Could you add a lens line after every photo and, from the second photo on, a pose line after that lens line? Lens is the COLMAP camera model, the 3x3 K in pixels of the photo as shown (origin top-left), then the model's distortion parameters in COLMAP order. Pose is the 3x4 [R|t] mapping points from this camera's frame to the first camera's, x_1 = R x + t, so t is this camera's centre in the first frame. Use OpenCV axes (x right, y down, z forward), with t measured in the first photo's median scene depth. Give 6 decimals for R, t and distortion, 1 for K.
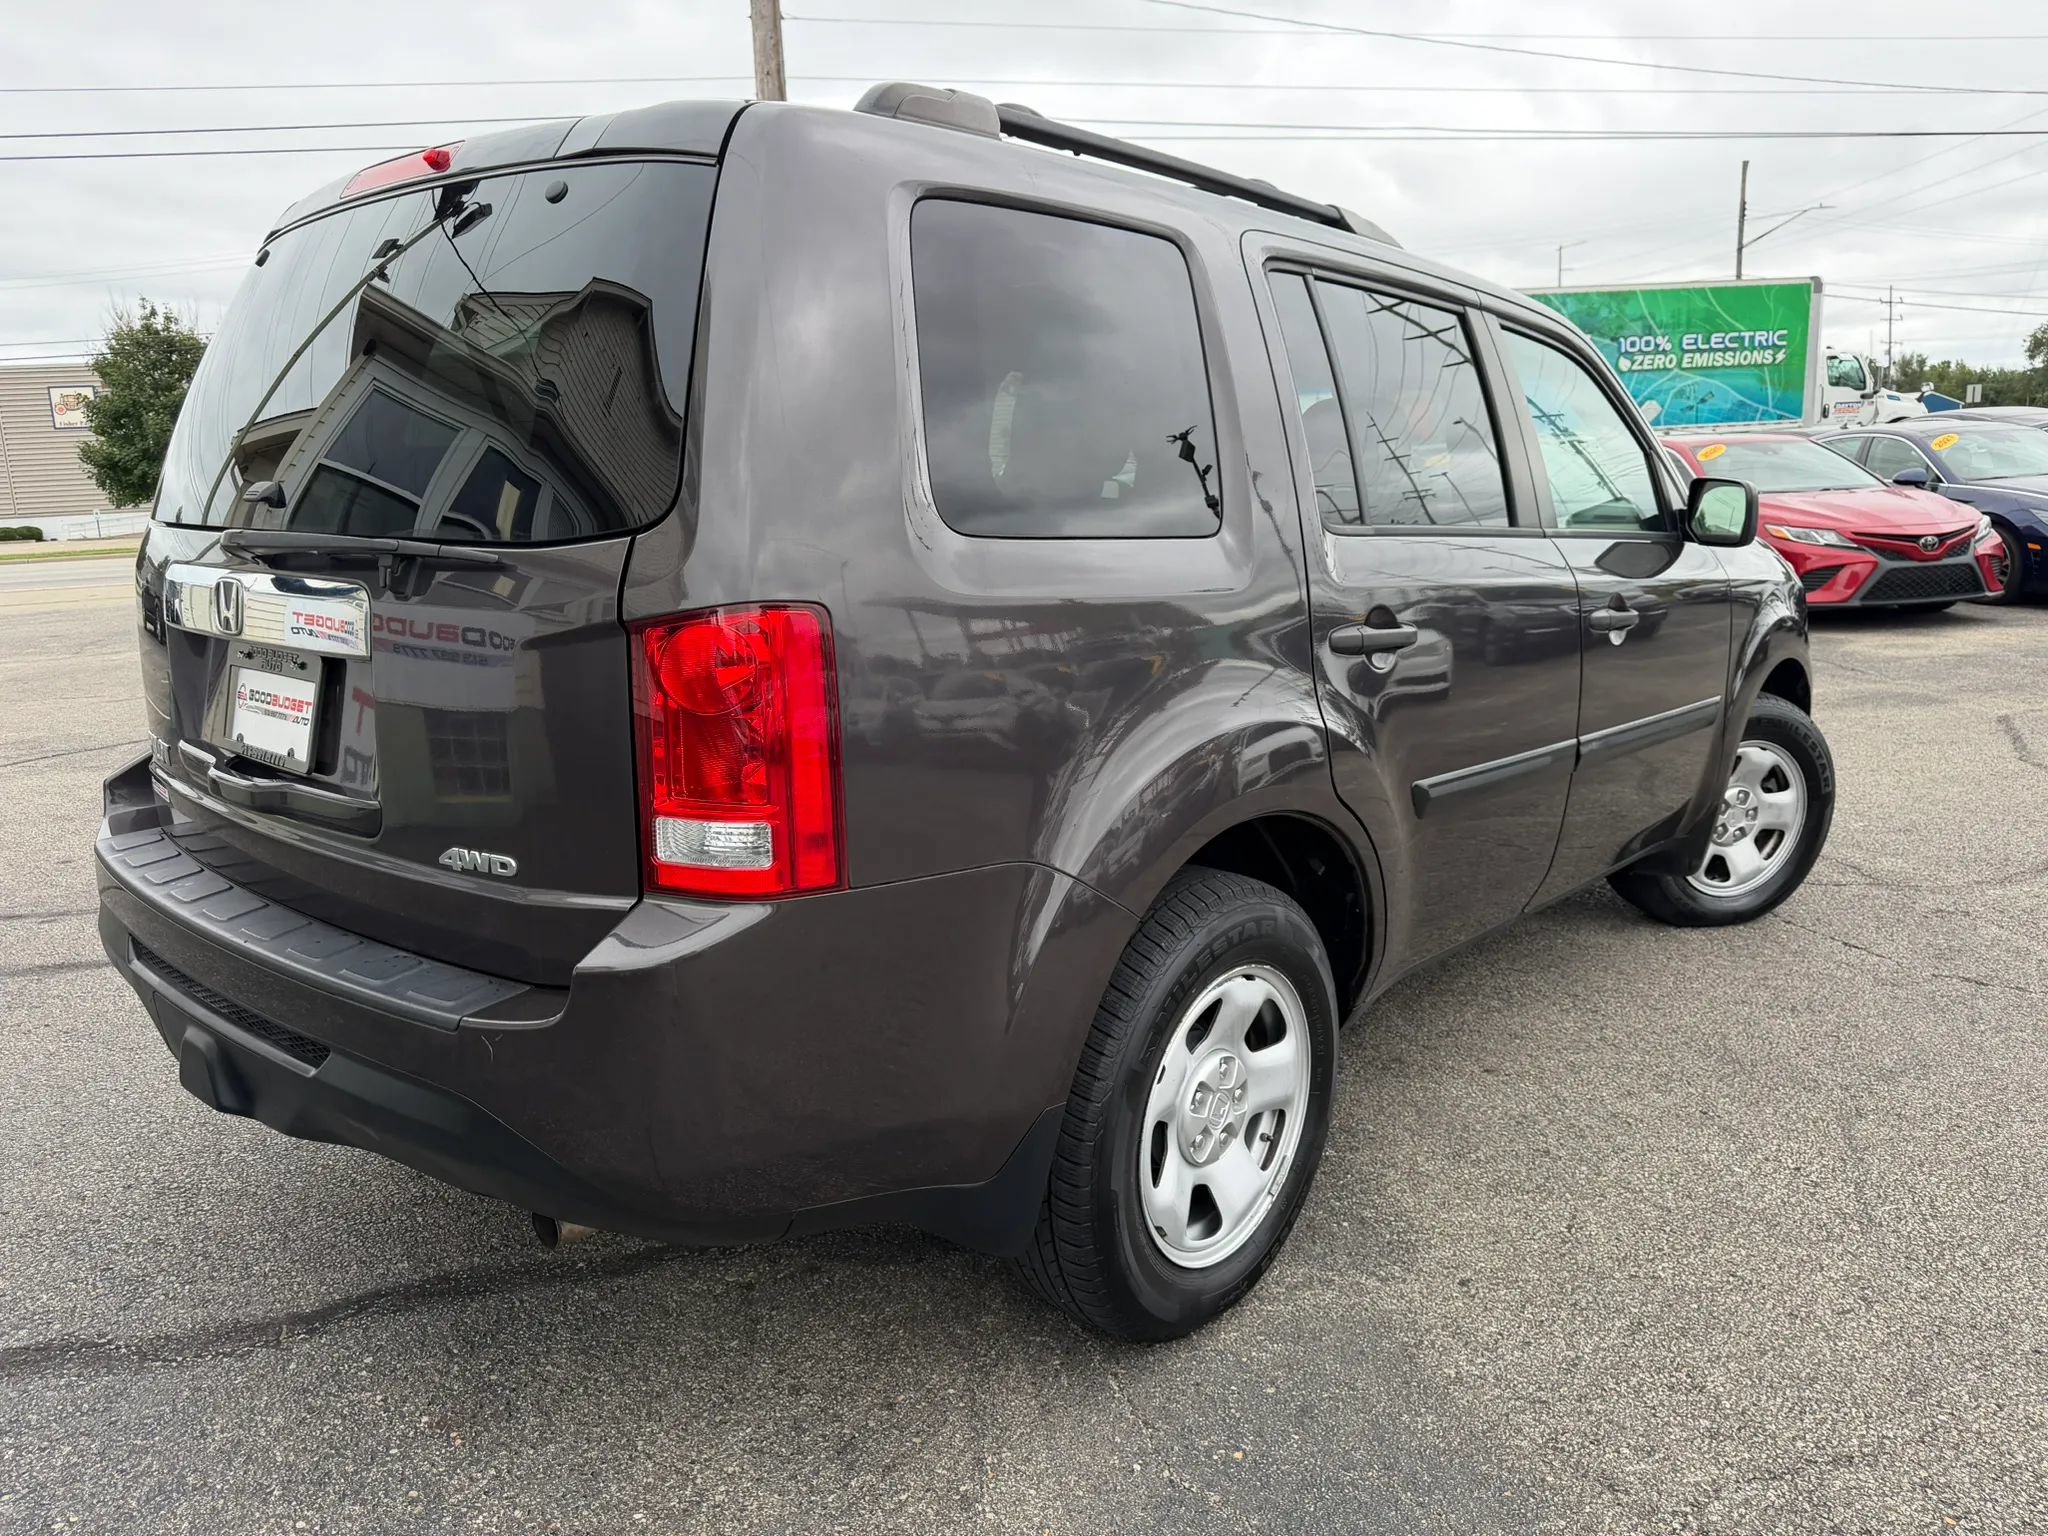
lens RADIAL K [[1458.7, 0, 1032.6], [0, 1458.7, 770.4], [0, 0, 1]] dist [-0.003412, 0.000177]
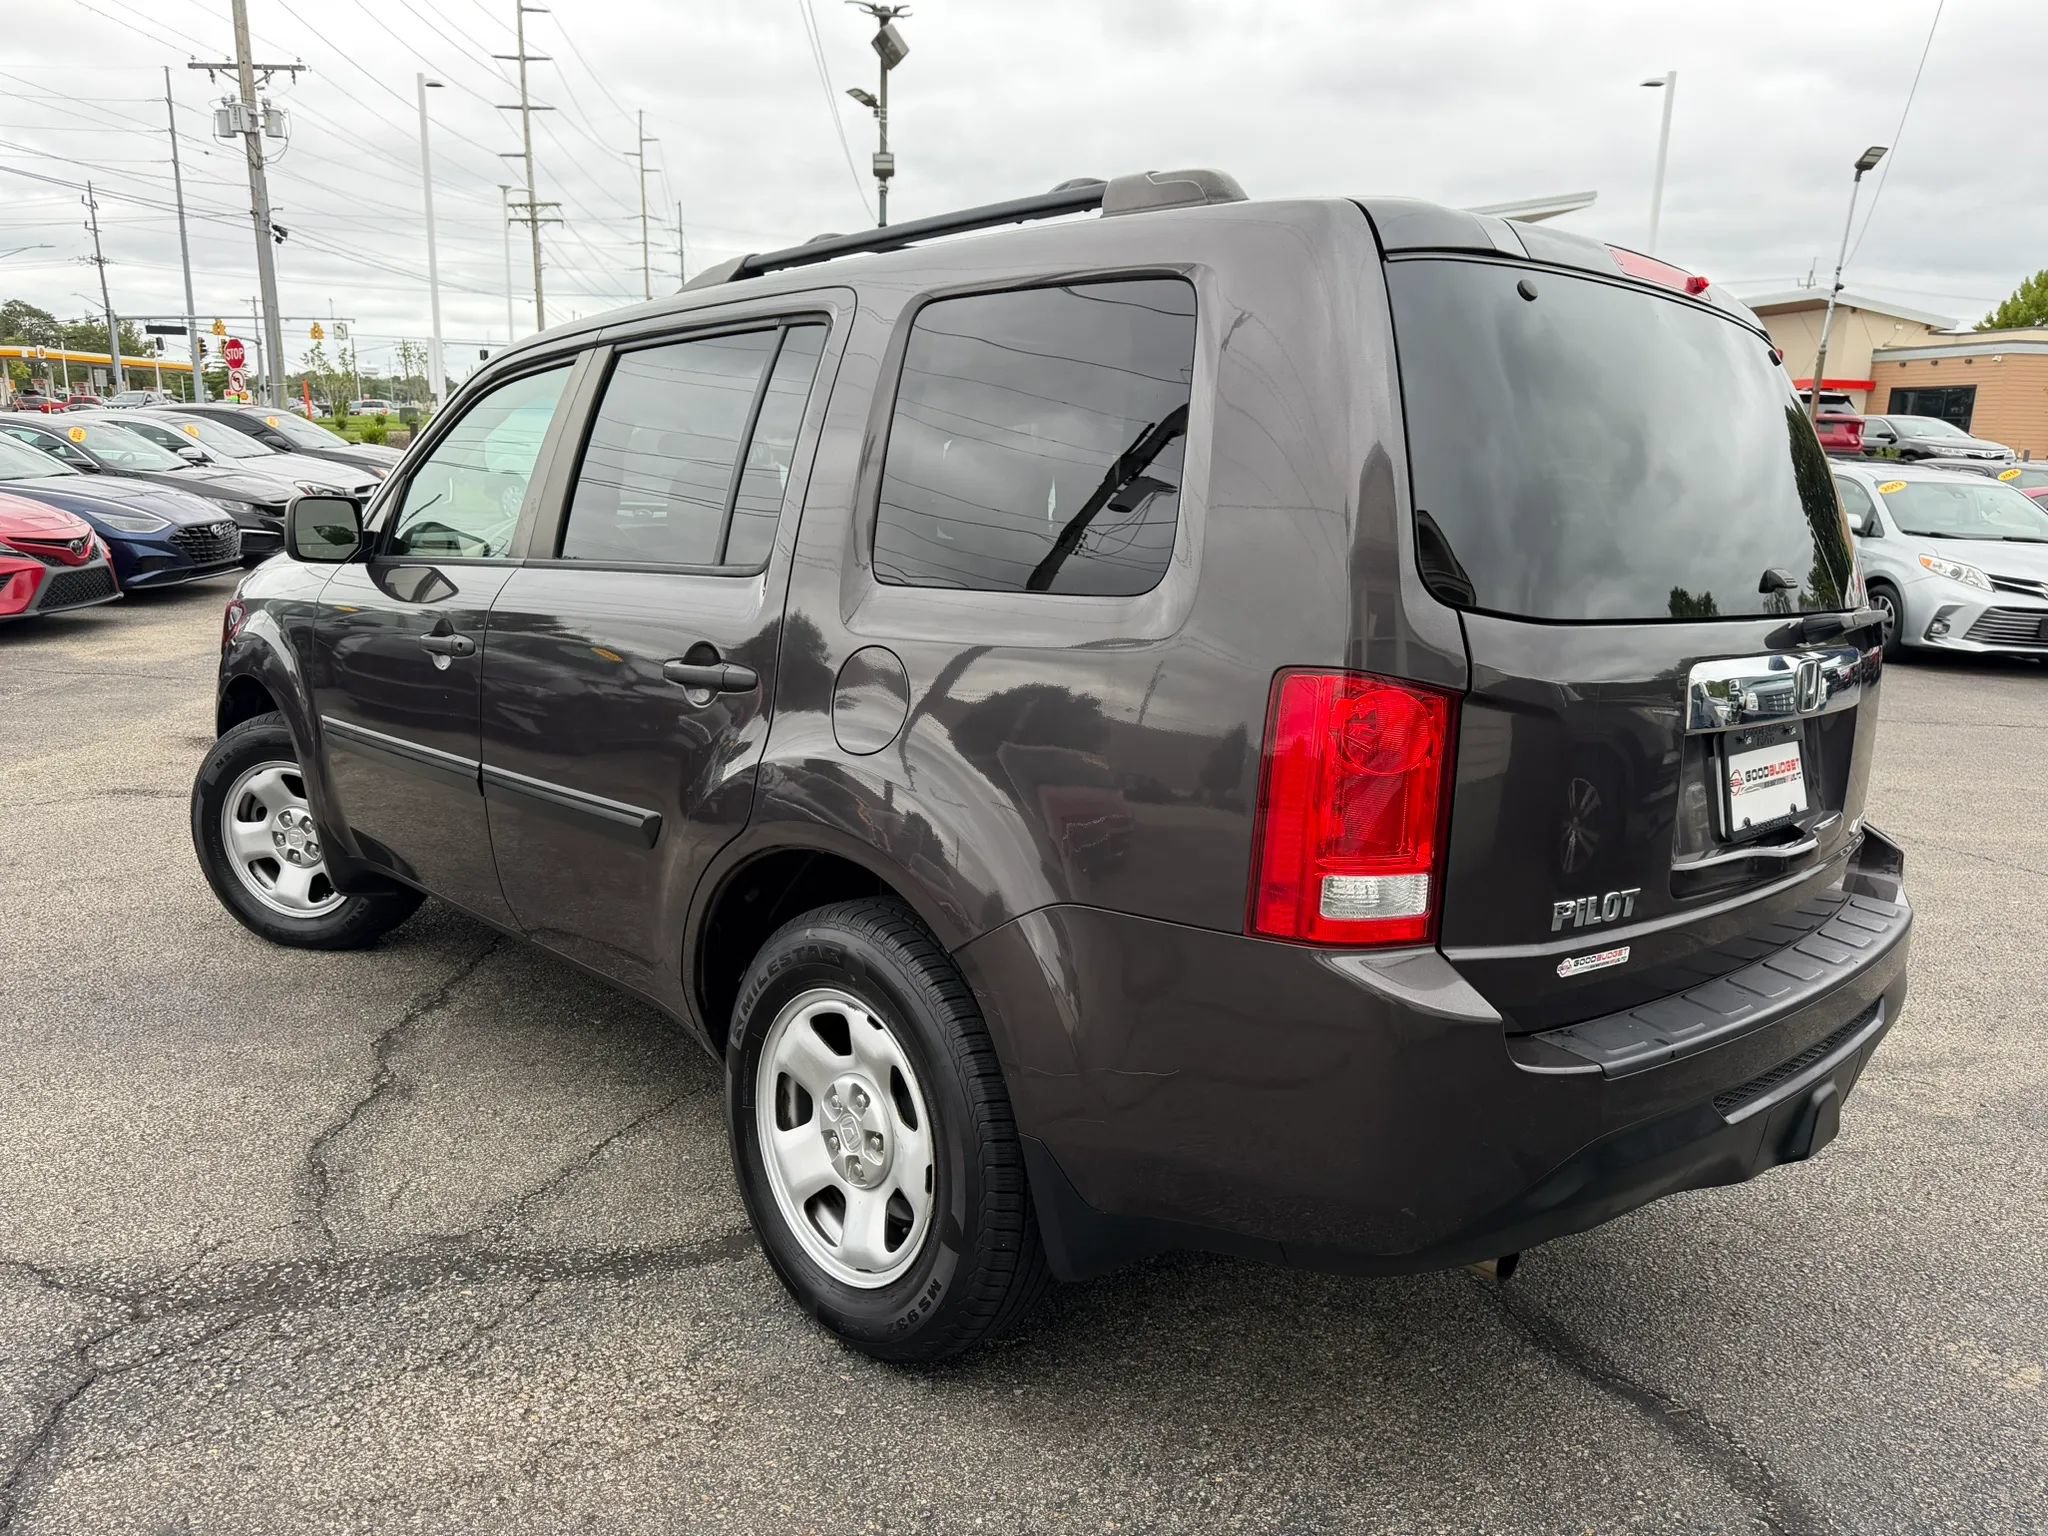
lens RADIAL K [[1437.1, 0, 993.5], [0, 1437.1, 798.4], [0, 0, 1]] dist [0.003934, -0.000841]
pose [[0.135737, -0.194633, 0.971439, -1.397372], [0.165238, 0.971228, 0.171502, -0.258538], [-0.976868, 0.137239, 0.163992, 1.189091]]
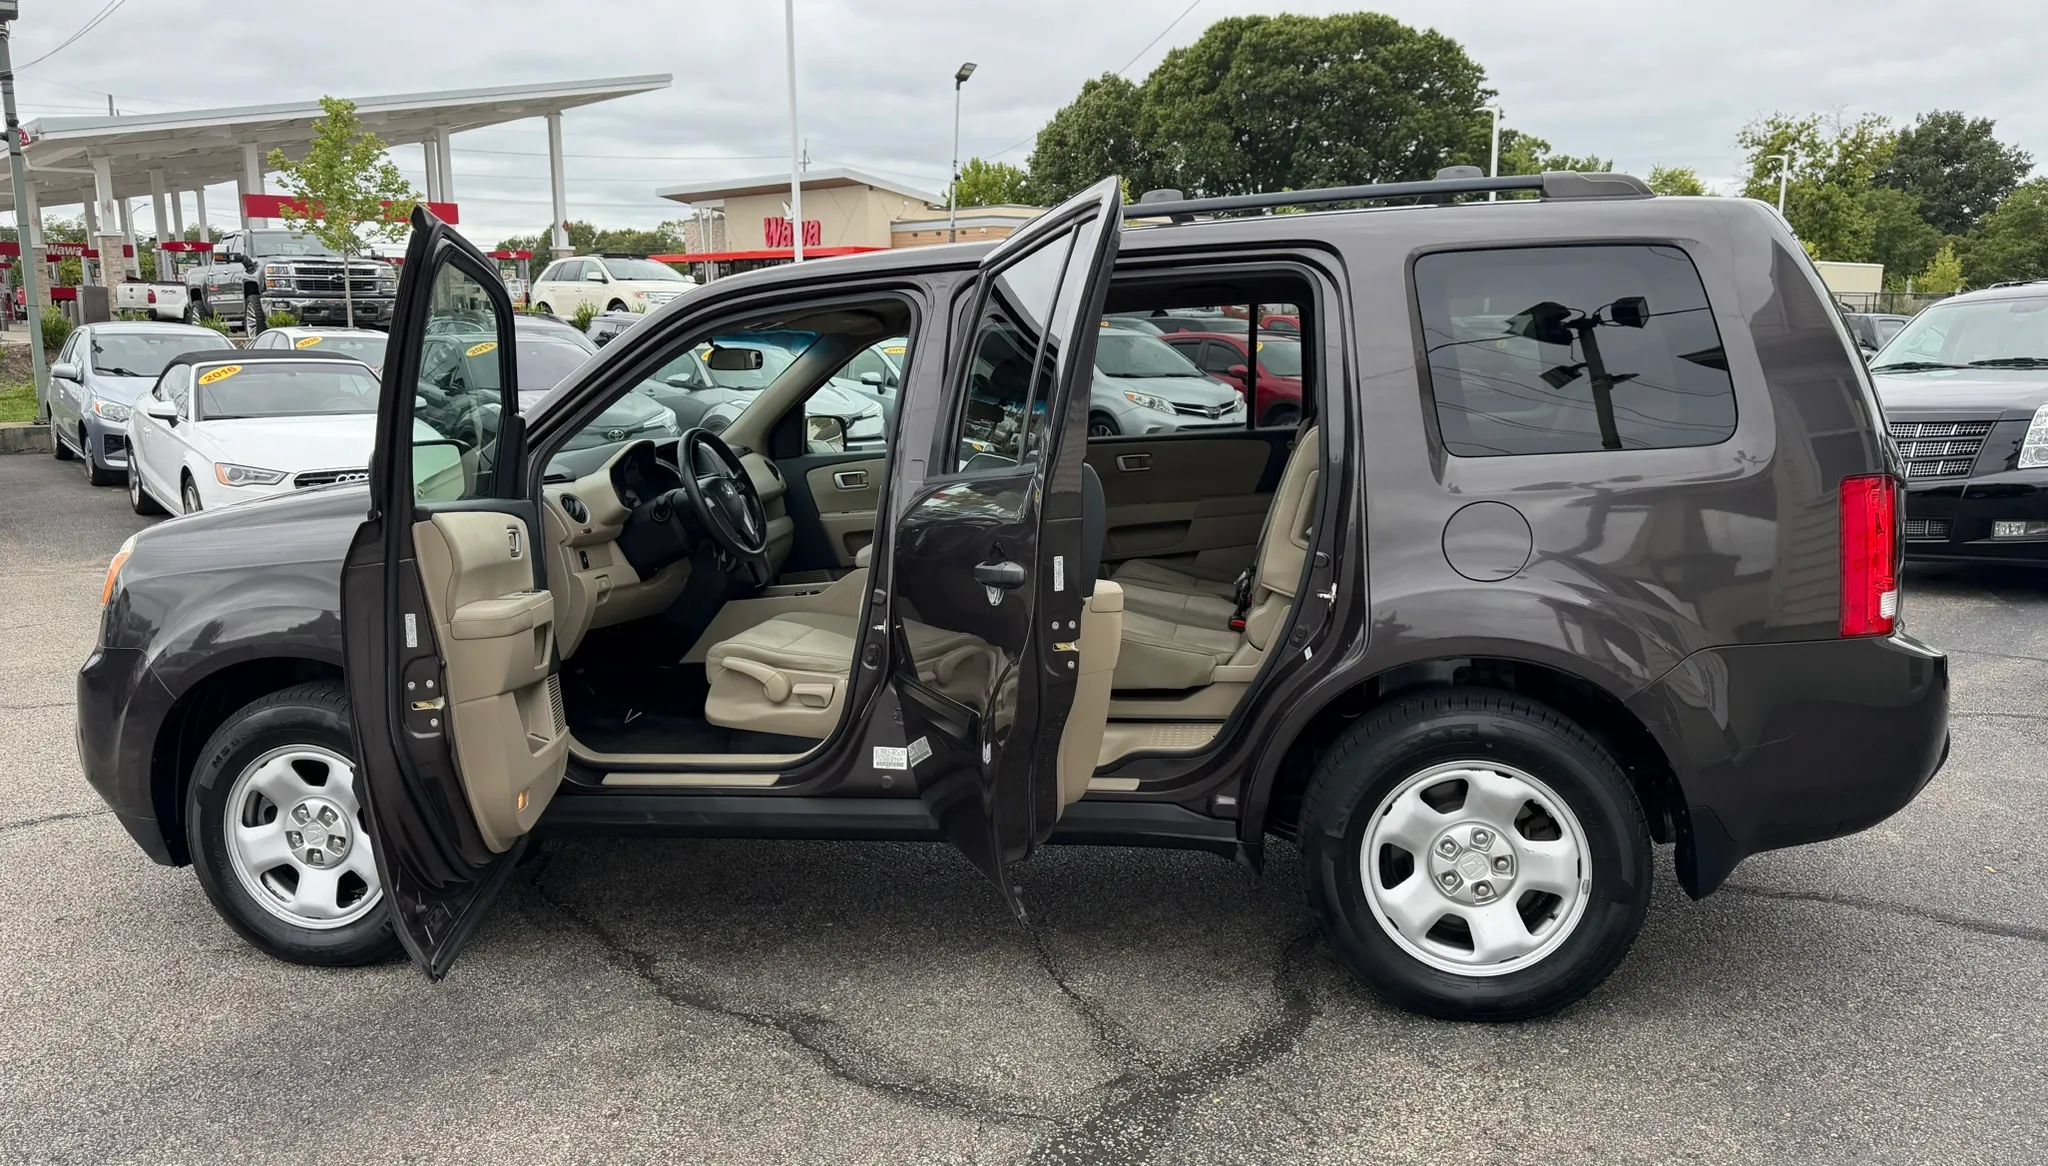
lens RADIAL K [[1488.2, 0, 1027.6], [0, 1488.2, 589.0], [0, 0, 1]] dist [0.007178, -0.008134]
pose [[-0.512115, -0.121374, 0.850298, -1.430789], [0.176013, 0.954126, 0.242203, -0.542853], [-0.840689, 0.273700, -0.467259, 2.428636]]
